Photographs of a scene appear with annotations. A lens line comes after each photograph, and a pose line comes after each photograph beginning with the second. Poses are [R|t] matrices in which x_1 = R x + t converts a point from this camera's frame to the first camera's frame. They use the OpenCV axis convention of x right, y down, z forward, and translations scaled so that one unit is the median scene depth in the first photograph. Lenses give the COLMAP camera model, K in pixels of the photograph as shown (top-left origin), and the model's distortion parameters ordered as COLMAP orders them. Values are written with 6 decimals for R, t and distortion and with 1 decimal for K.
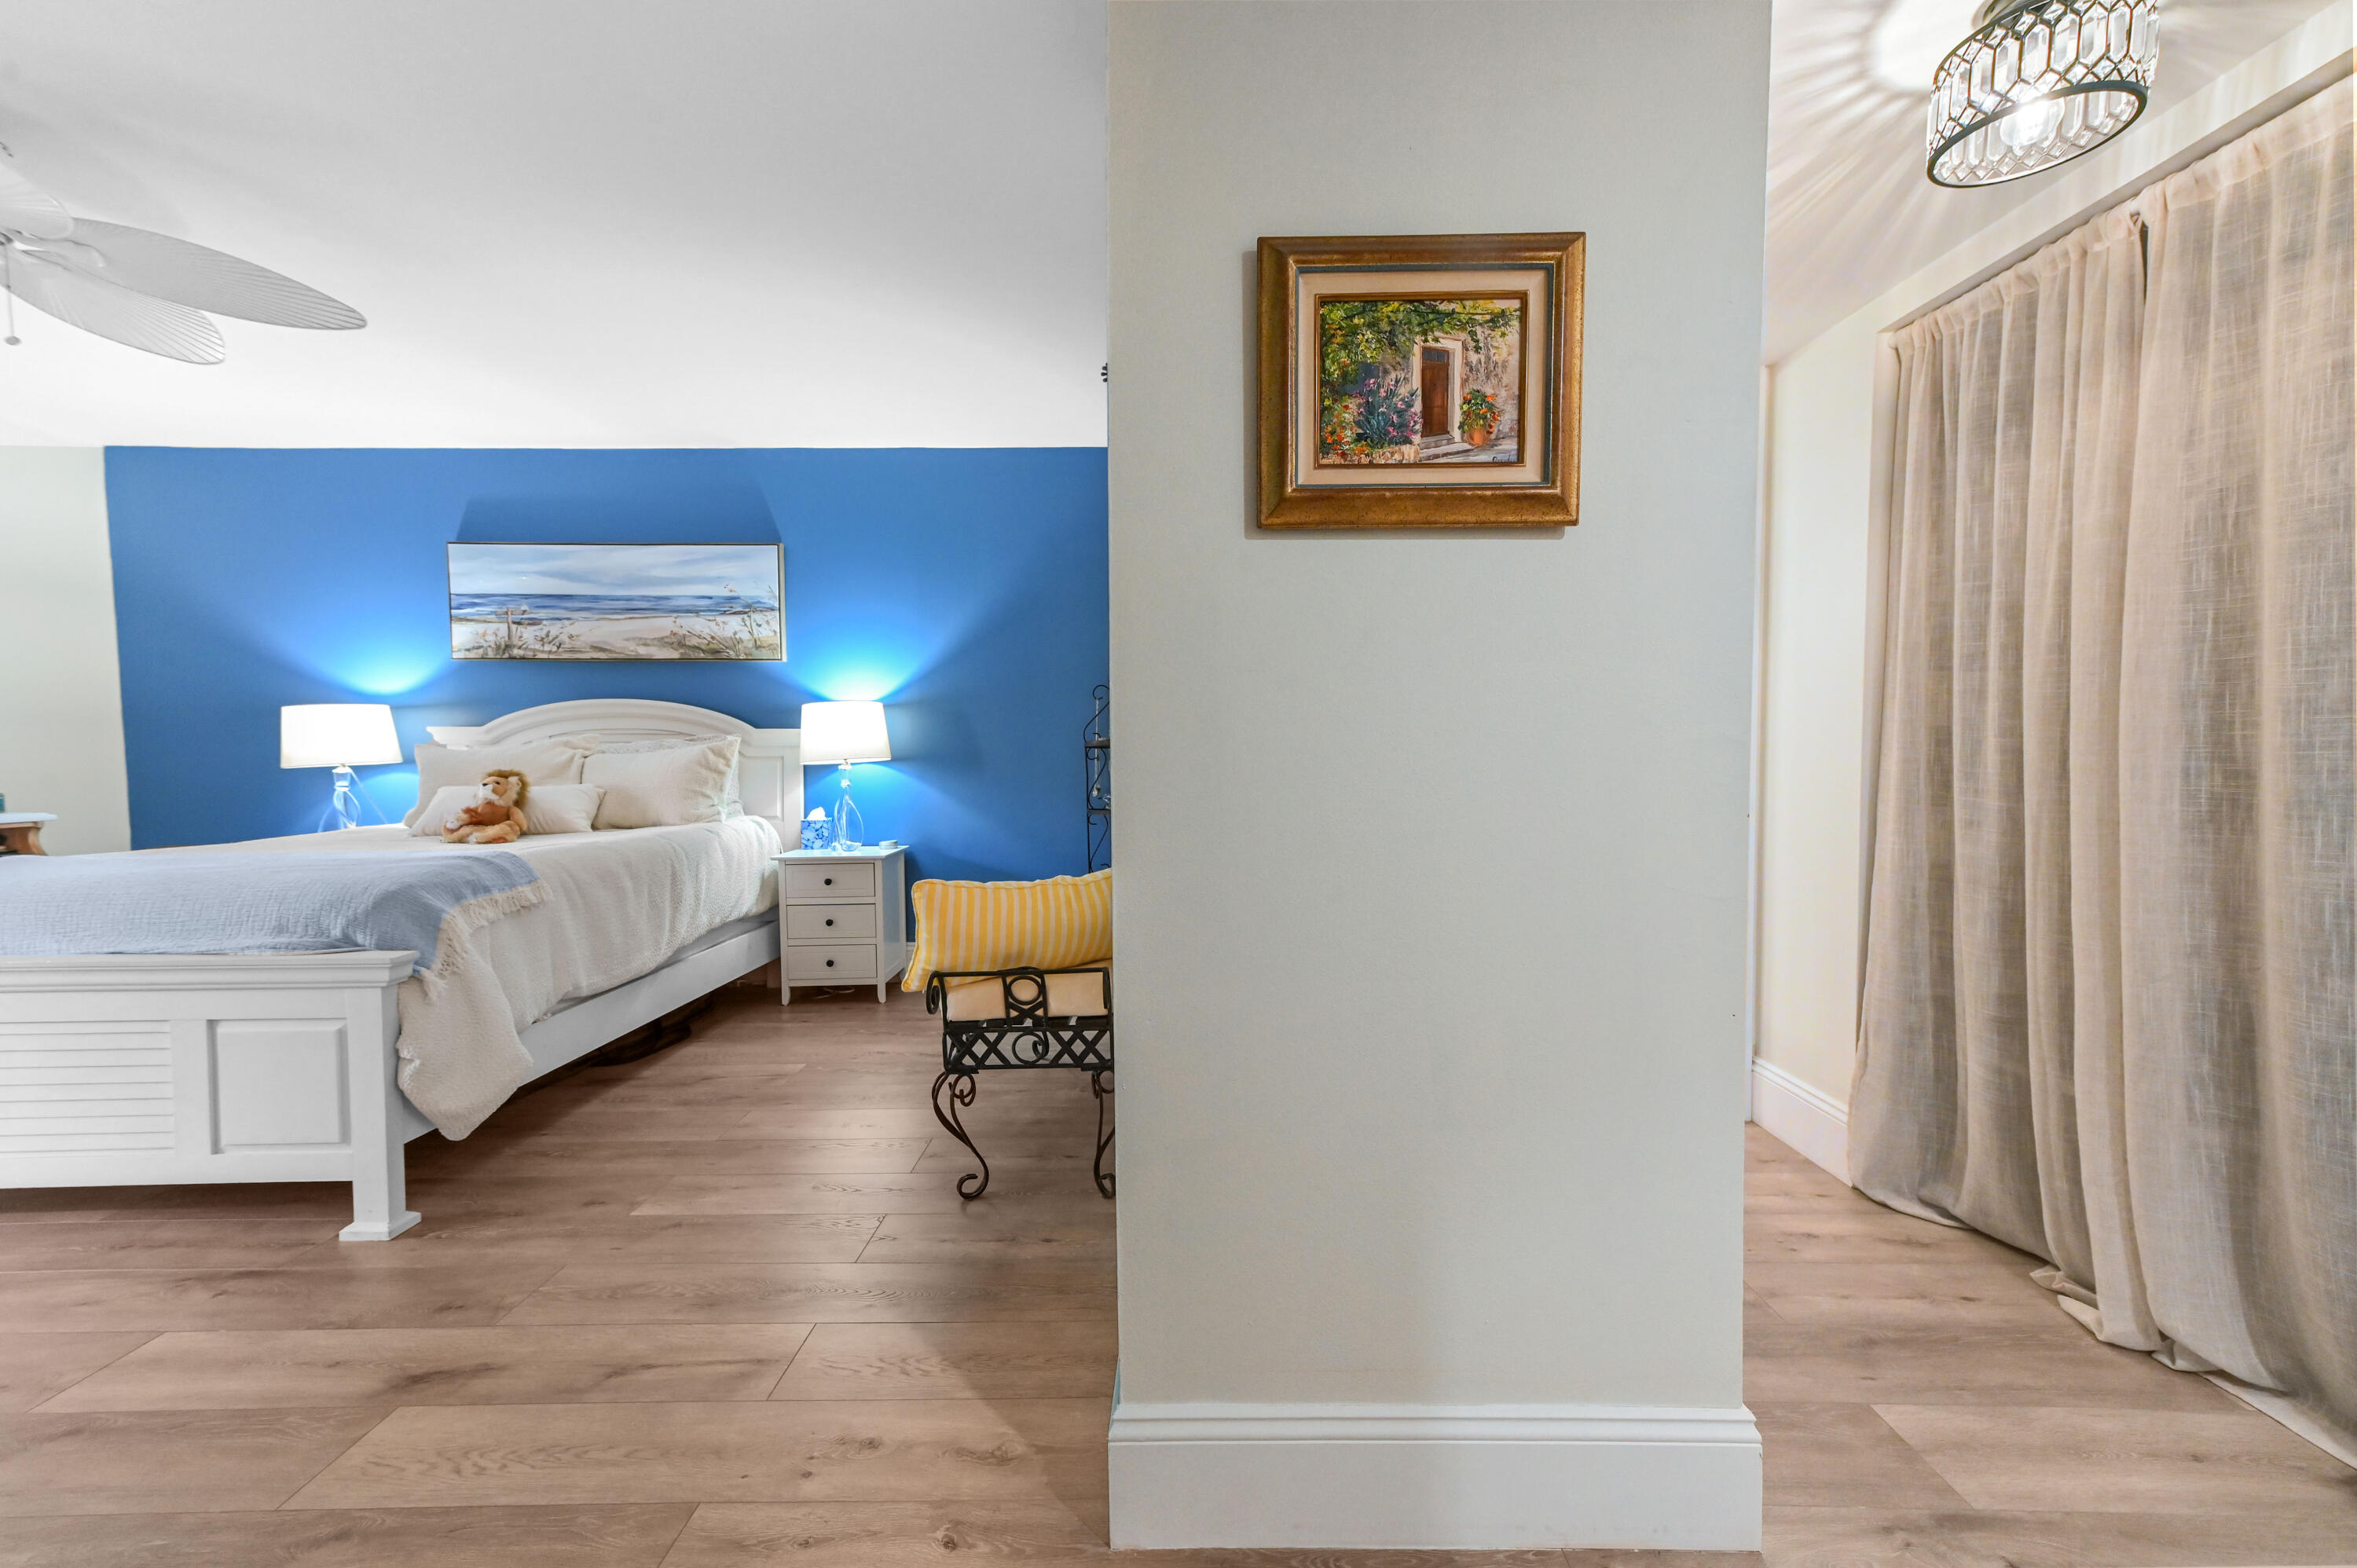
lens RADIAL K [[904.6, 0, 1178.5], [0, 904.6, 784.0], [0, 0, 1]] dist [0.012724, 0.000108]
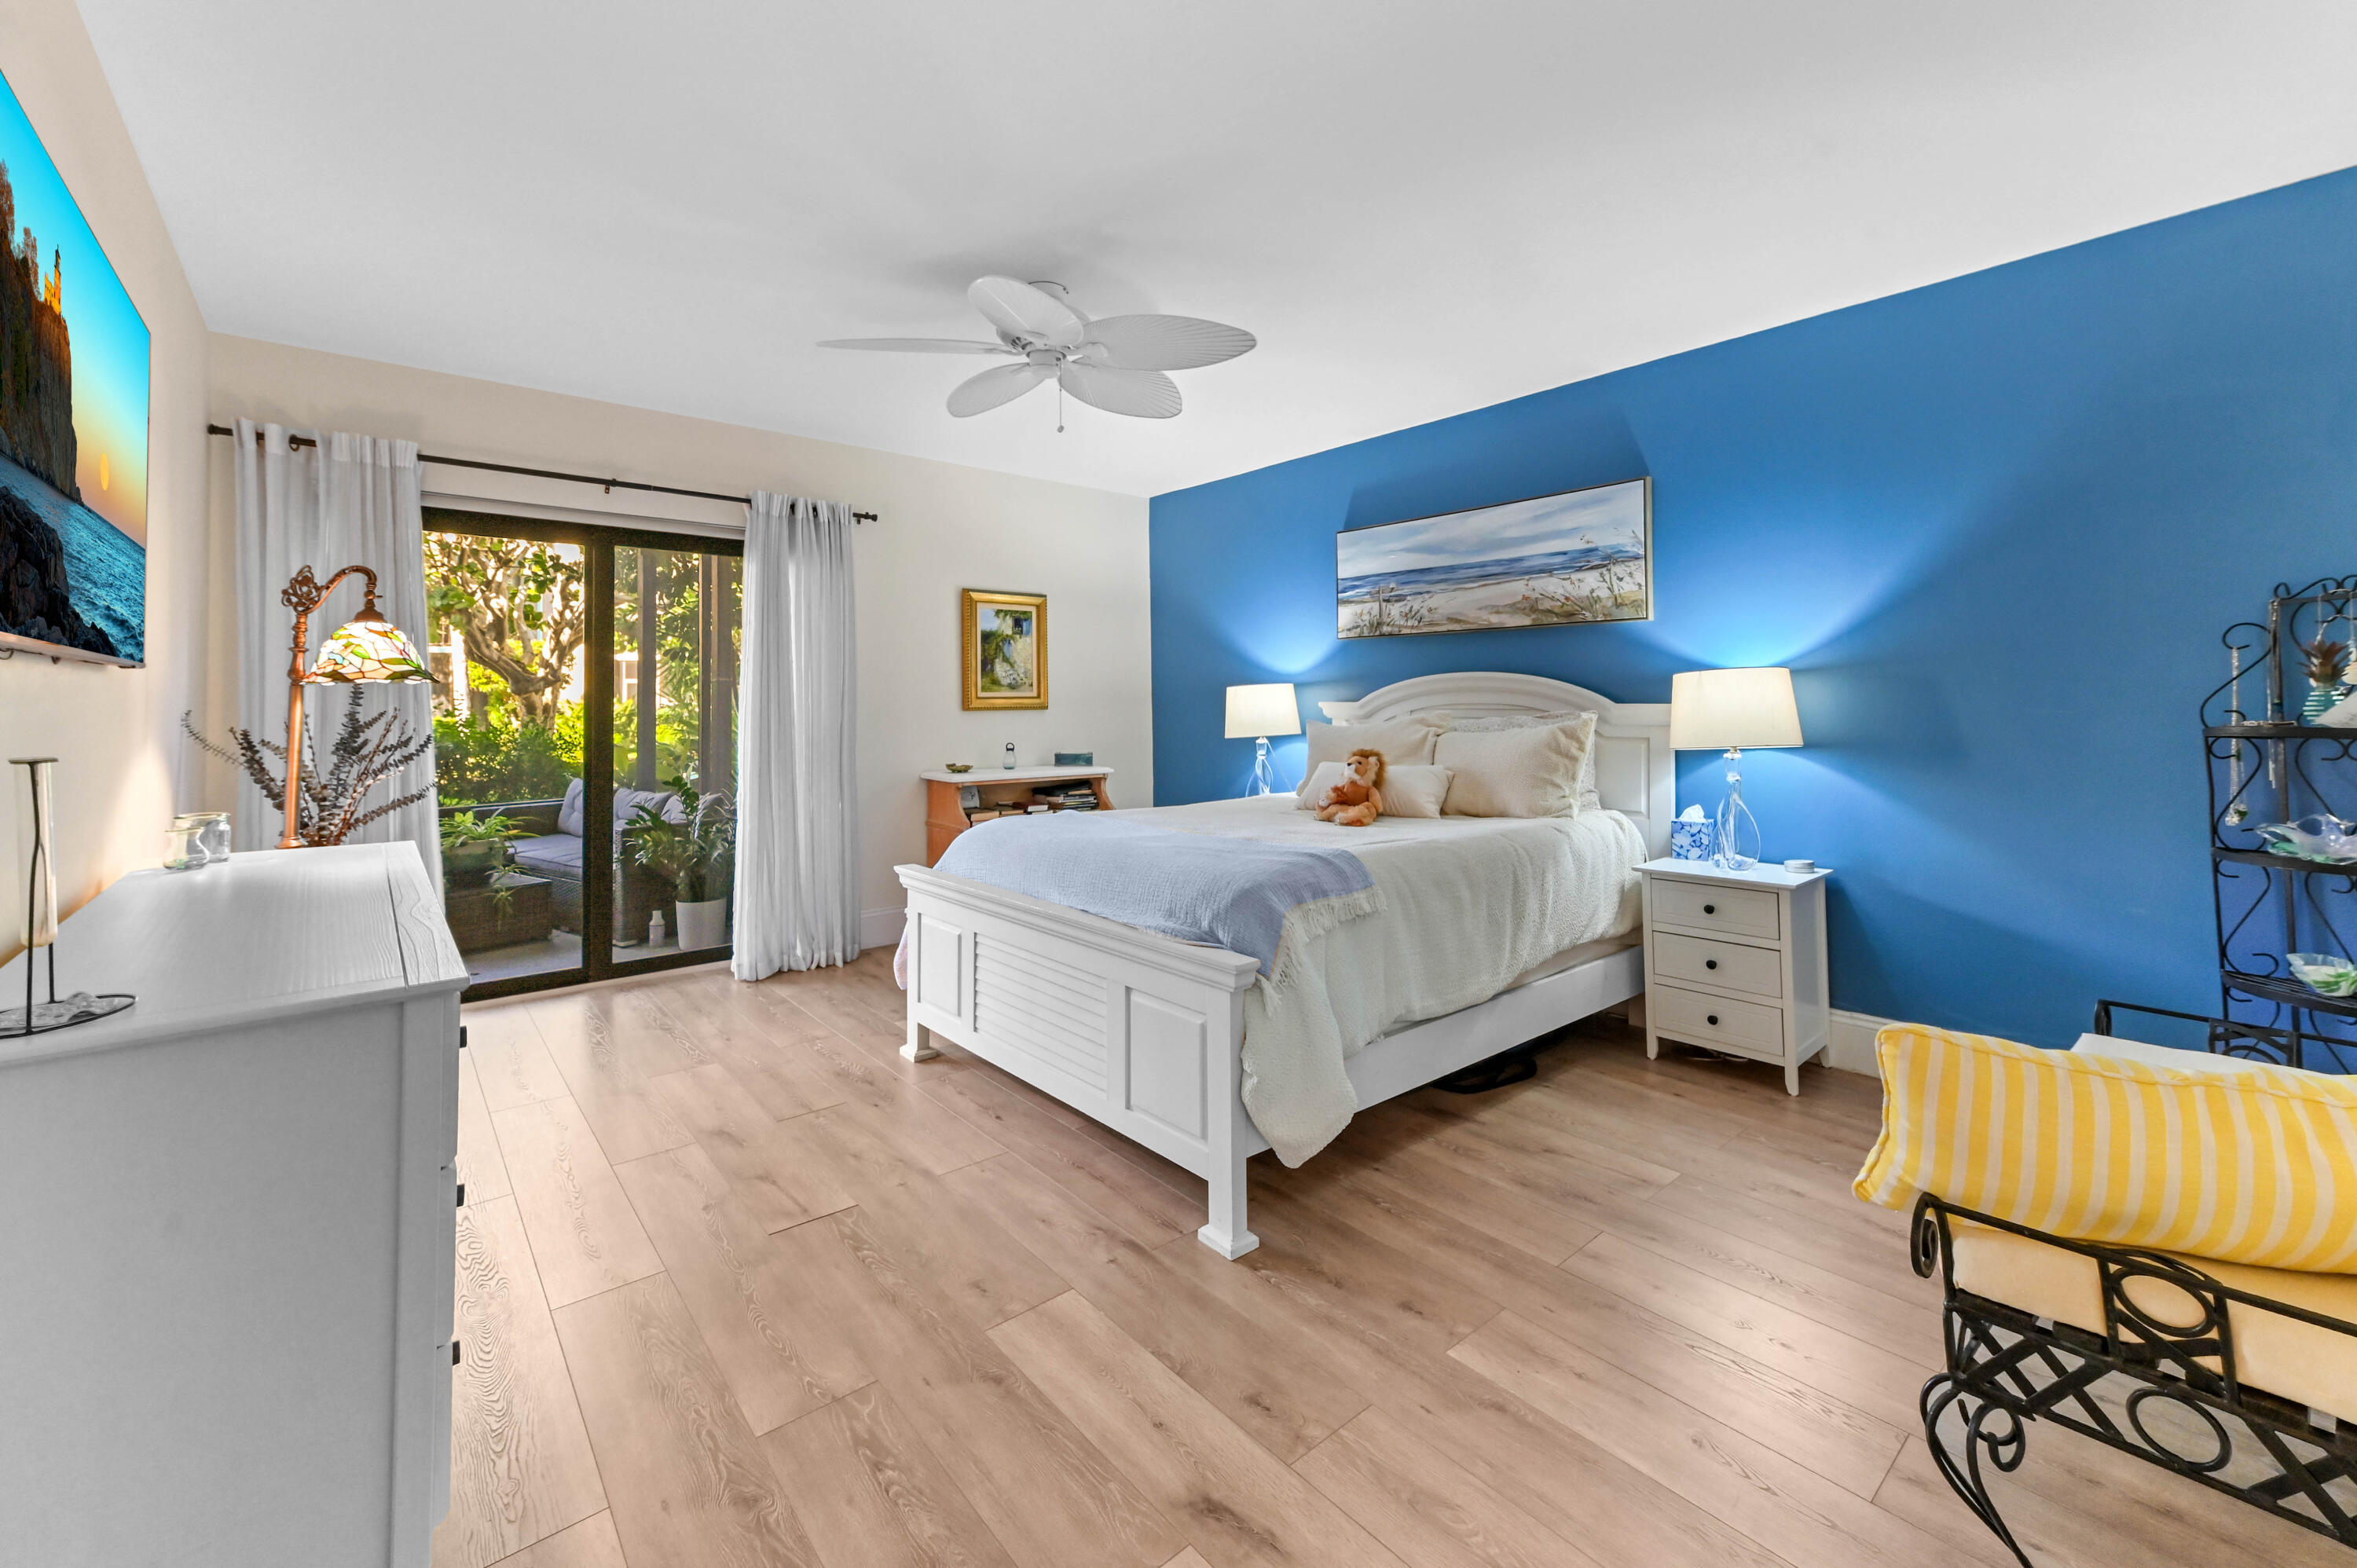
lens RADIAL K [[962.6, 0, 1182.3], [0, 962.6, 681.6], [0, 0, 1]] dist [0.017276, -0.000175]
pose [[0.649248, -0.018298, -0.760357, -0.073854], [-0.027167, 0.998515, -0.047226, -0.040700], [0.760092, 0.051318, 0.647786, 0.182054]]
